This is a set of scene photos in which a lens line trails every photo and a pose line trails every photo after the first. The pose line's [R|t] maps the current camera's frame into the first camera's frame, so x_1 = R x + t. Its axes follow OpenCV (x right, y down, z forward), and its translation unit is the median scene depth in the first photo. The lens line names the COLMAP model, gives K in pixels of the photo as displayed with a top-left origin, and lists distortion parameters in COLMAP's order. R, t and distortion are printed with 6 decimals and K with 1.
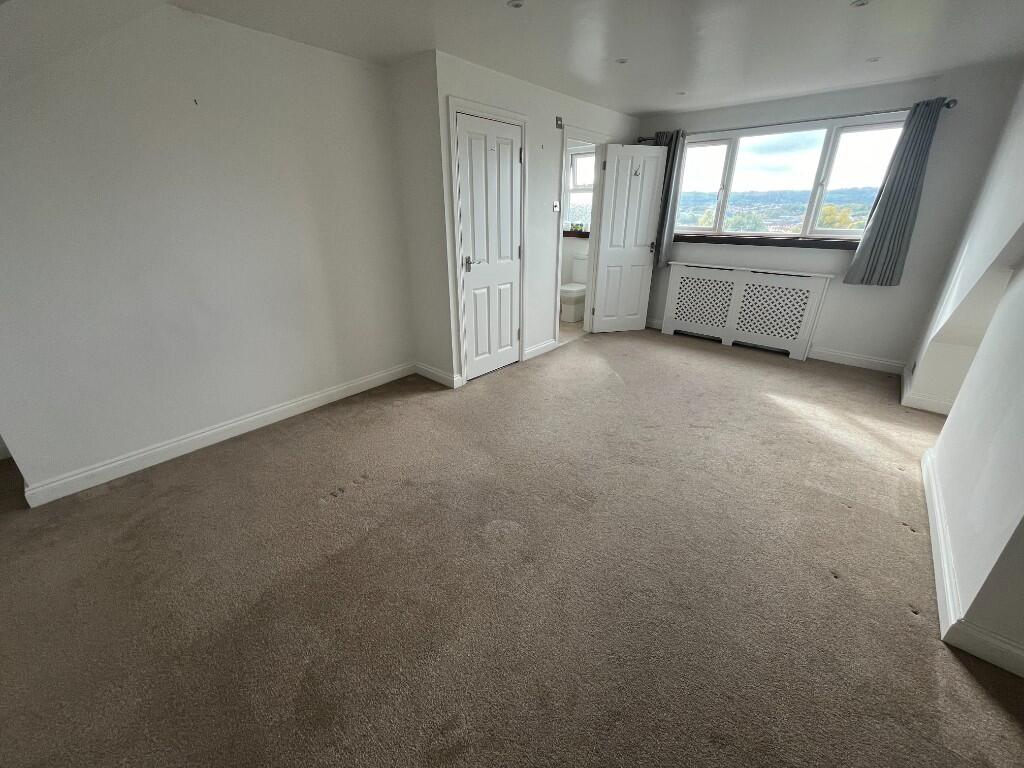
lens RADIAL K [[417.2, 0, 509.6], [0, 417.2, 384.2], [0, 0, 1]] dist [-0.000827, -0.000259]
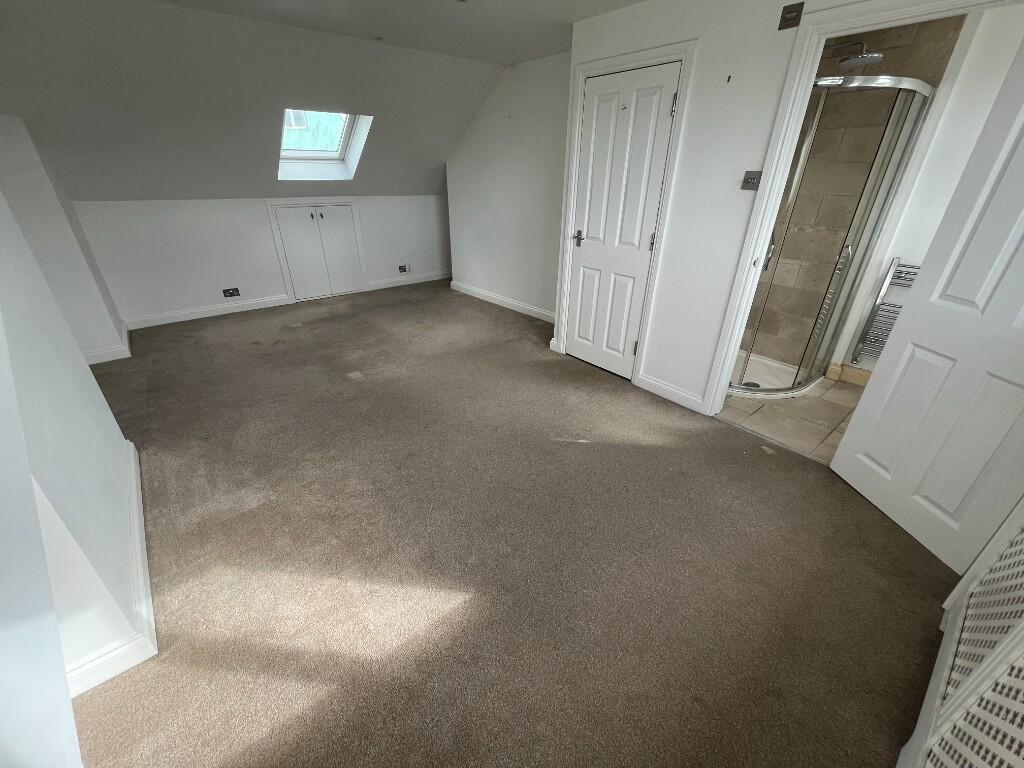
lens RADIAL K [[417.2, 0, 509.6], [0, 417.2, 384.2], [0, 0, 1]] dist [-0.000827, -0.000259]
pose [[-0.164629, 0.452703, -0.876332, 0.889966], [-0.386804, 0.787657, 0.479561, -0.402142], [0.907348, 0.417918, 0.045436, 0.897645]]
